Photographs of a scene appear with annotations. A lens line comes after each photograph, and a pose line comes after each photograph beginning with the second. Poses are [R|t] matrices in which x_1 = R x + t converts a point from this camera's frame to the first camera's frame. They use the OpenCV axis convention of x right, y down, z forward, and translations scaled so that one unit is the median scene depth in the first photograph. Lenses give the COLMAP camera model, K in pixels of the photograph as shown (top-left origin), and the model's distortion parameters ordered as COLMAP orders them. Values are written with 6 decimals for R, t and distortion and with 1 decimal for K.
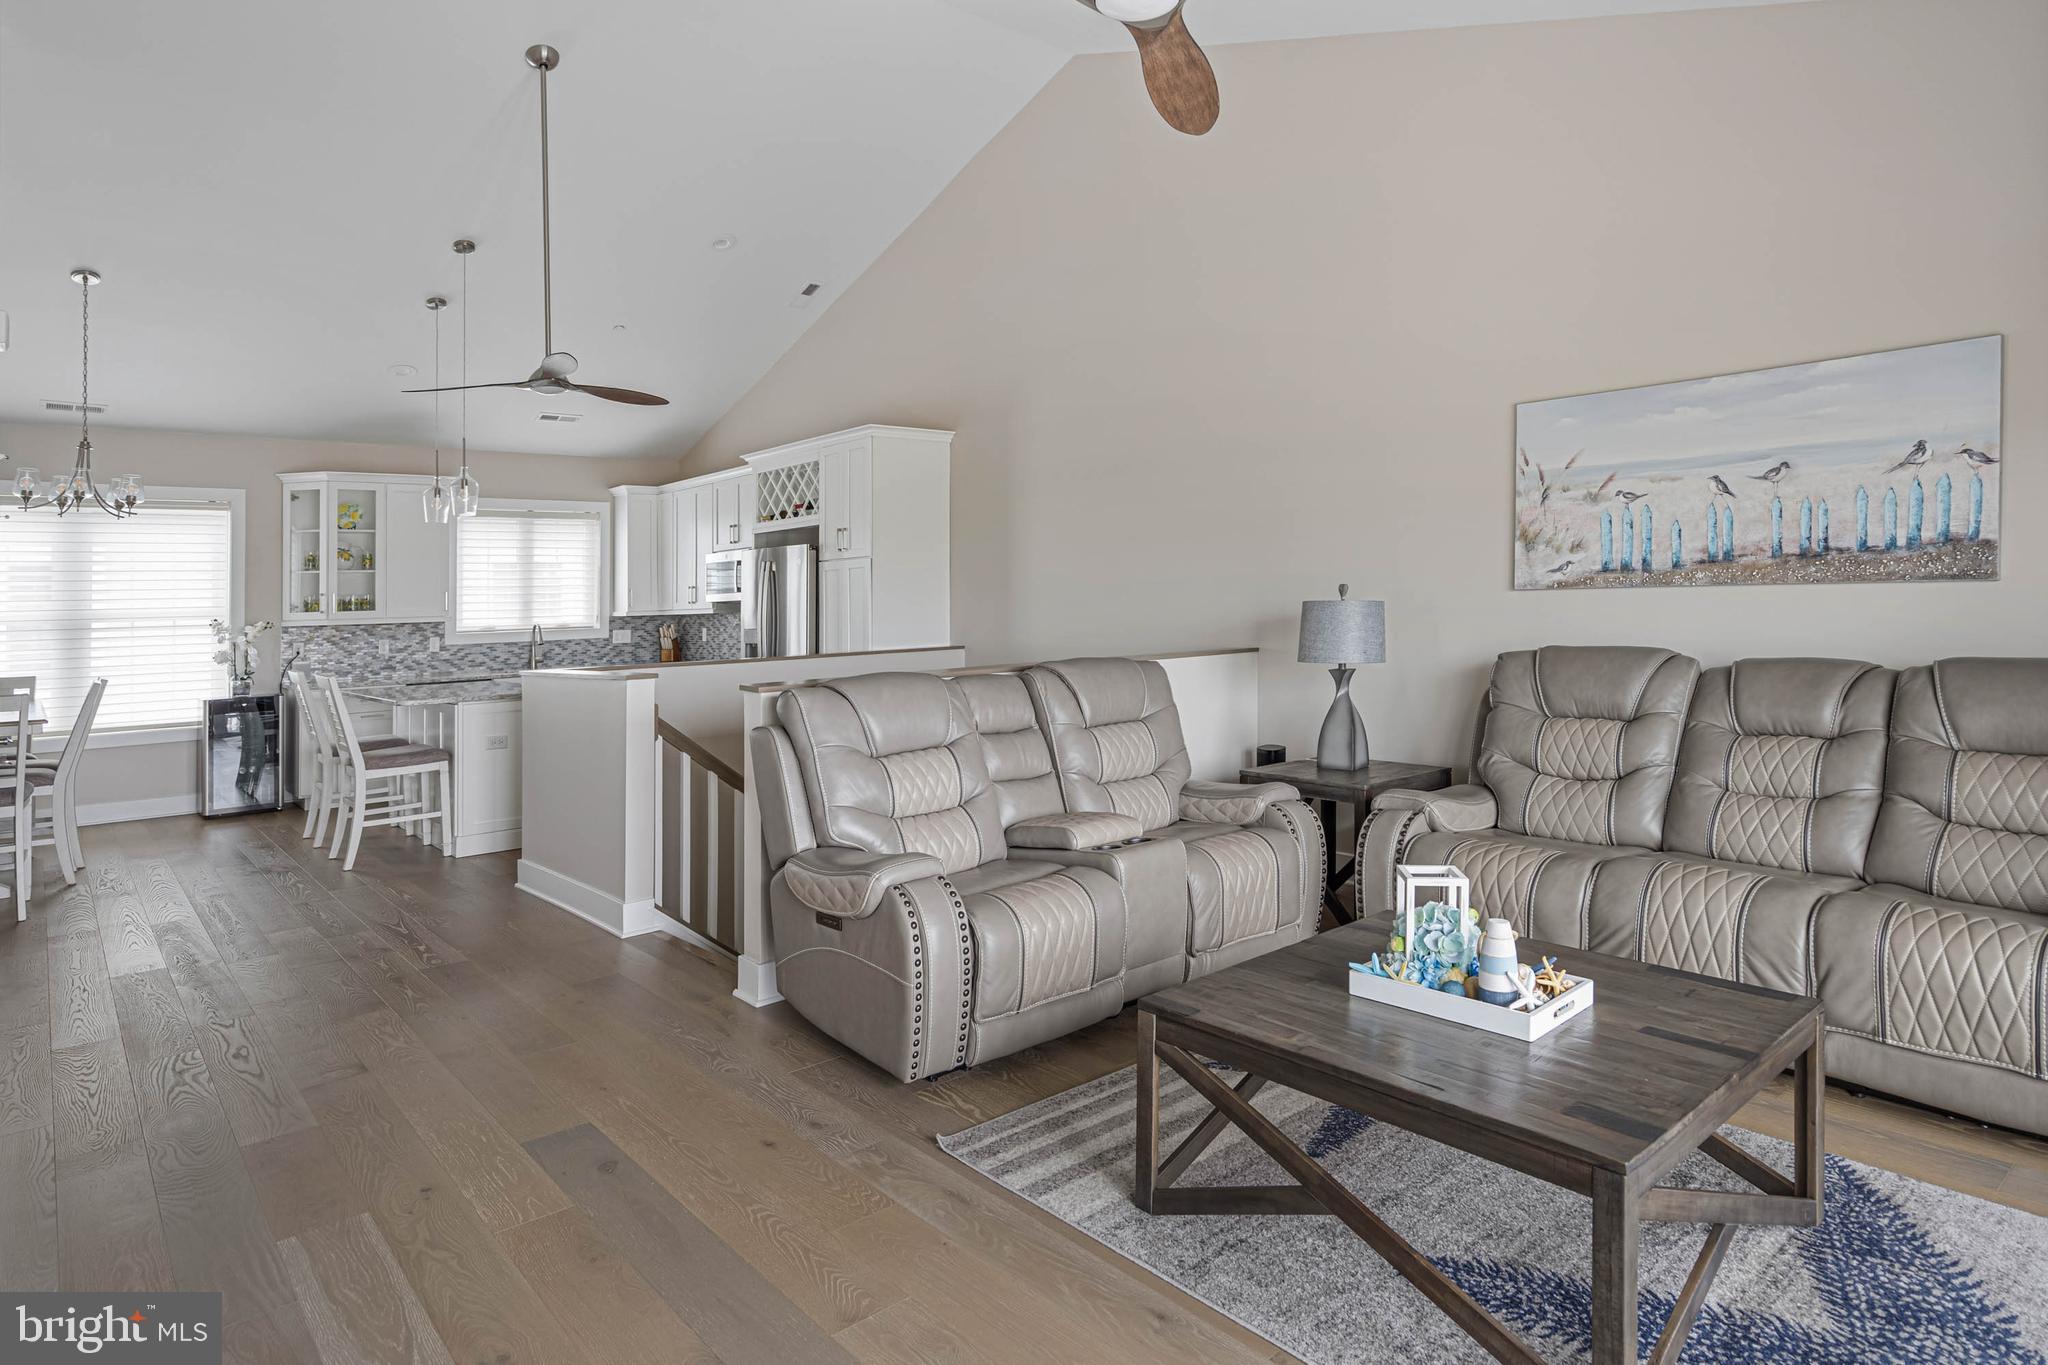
lens RADIAL K [[1133.8, 0, 996.9], [0, 1133.8, 540.6], [0, 0, 1]] dist [0.005970, -0.003167]
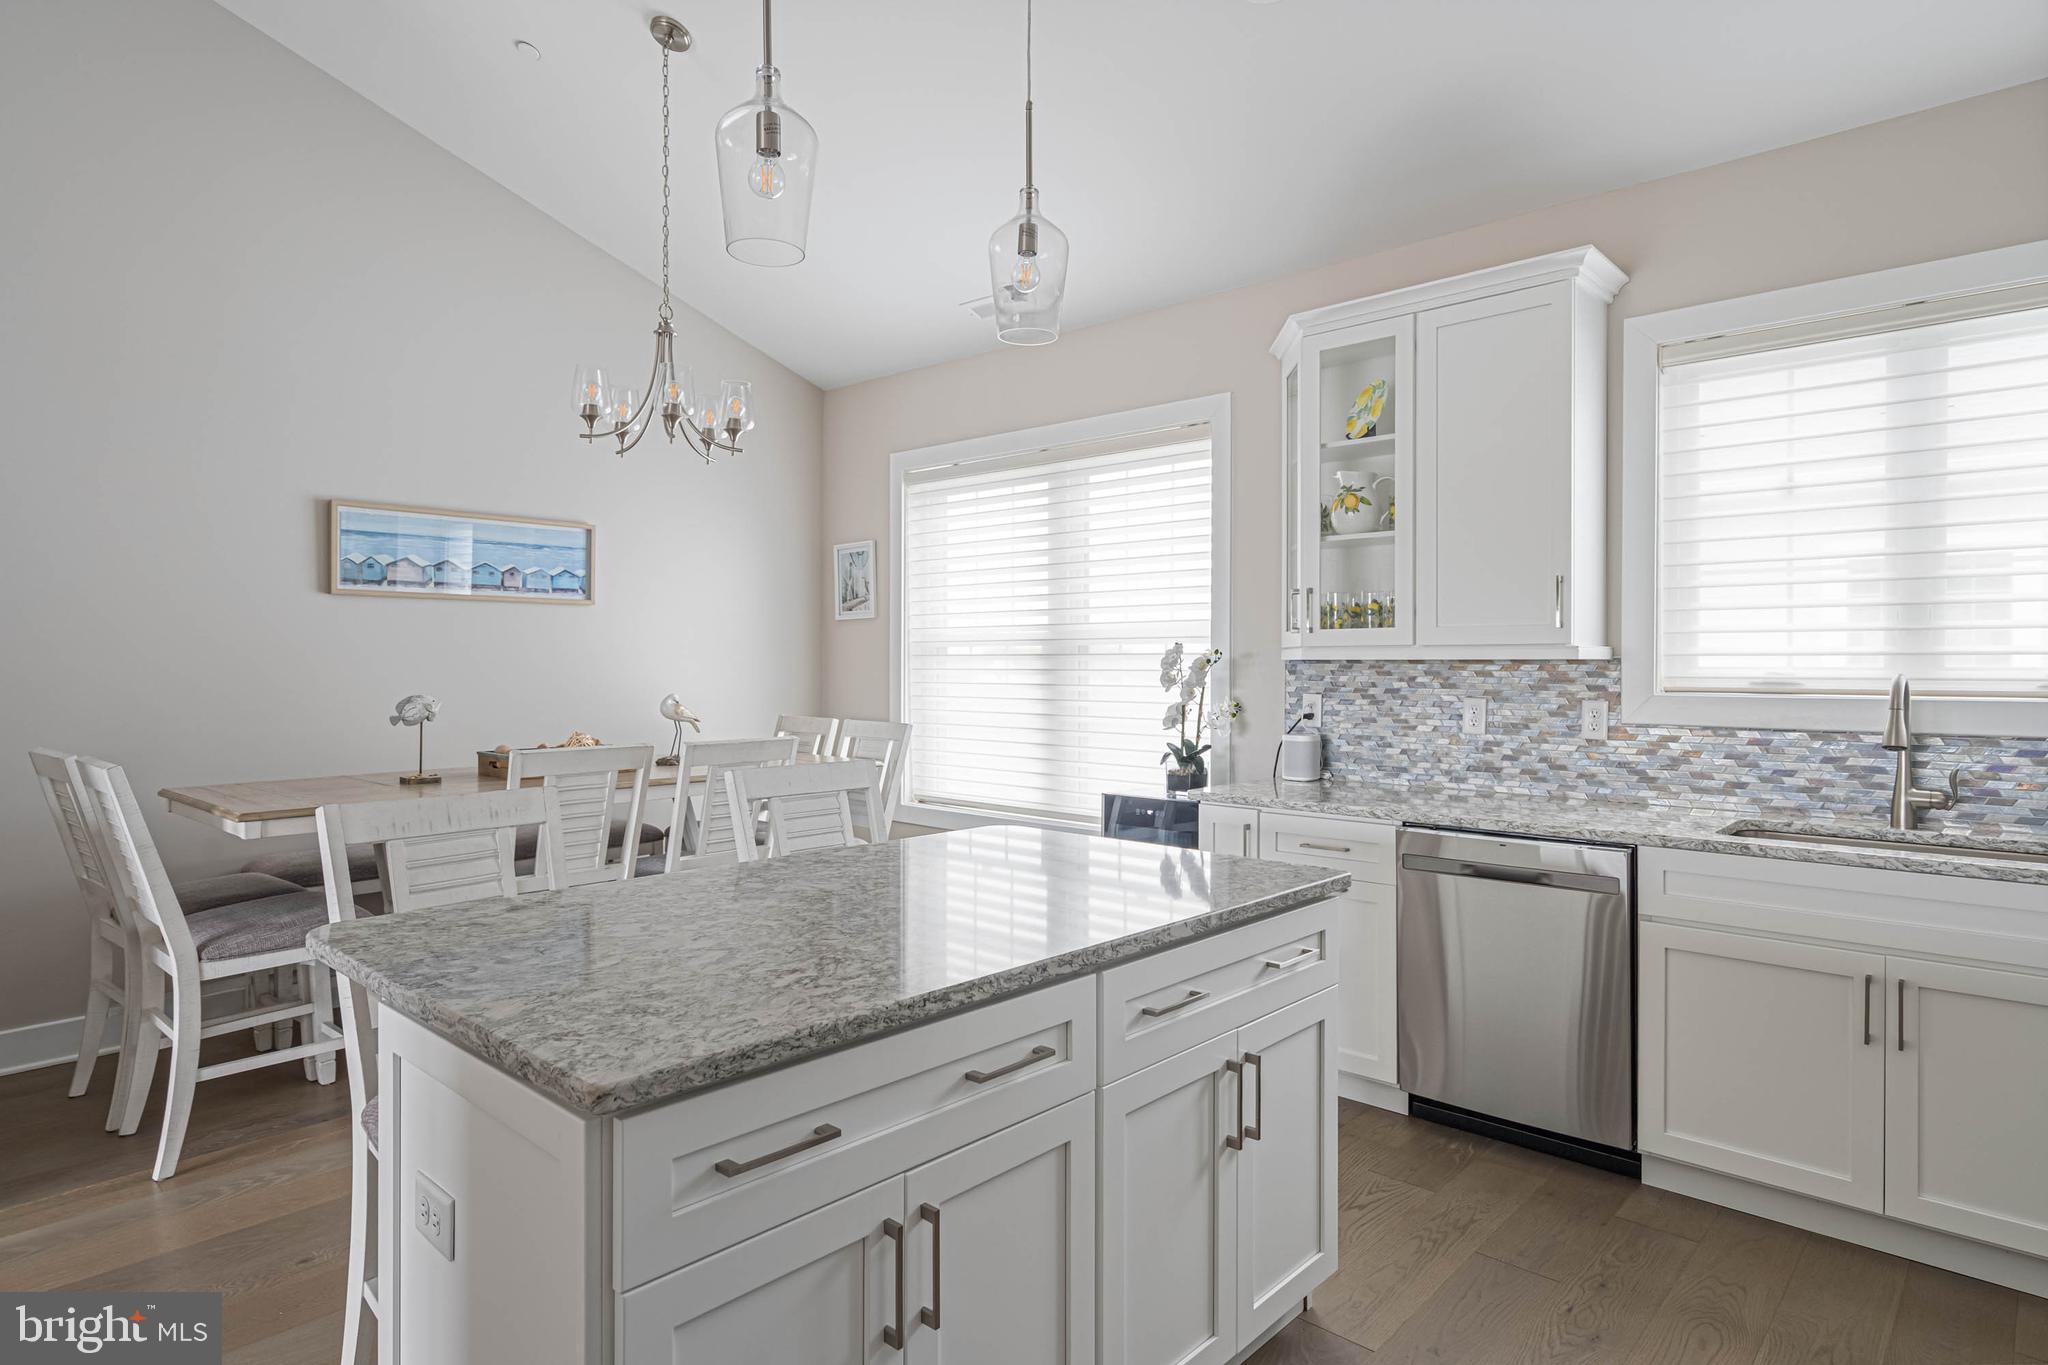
lens RADIAL K [[1133.8, 0, 1014.3], [0, 1133.8, 673.4], [0, 0, 1]] dist [0.005970, -0.003167]
pose [[0.122311, 0.038336, -0.991751, -0.165672], [0.049715, 0.997763, 0.044700, 0.056379], [0.991246, -0.054772, 0.120131, 0.866387]]
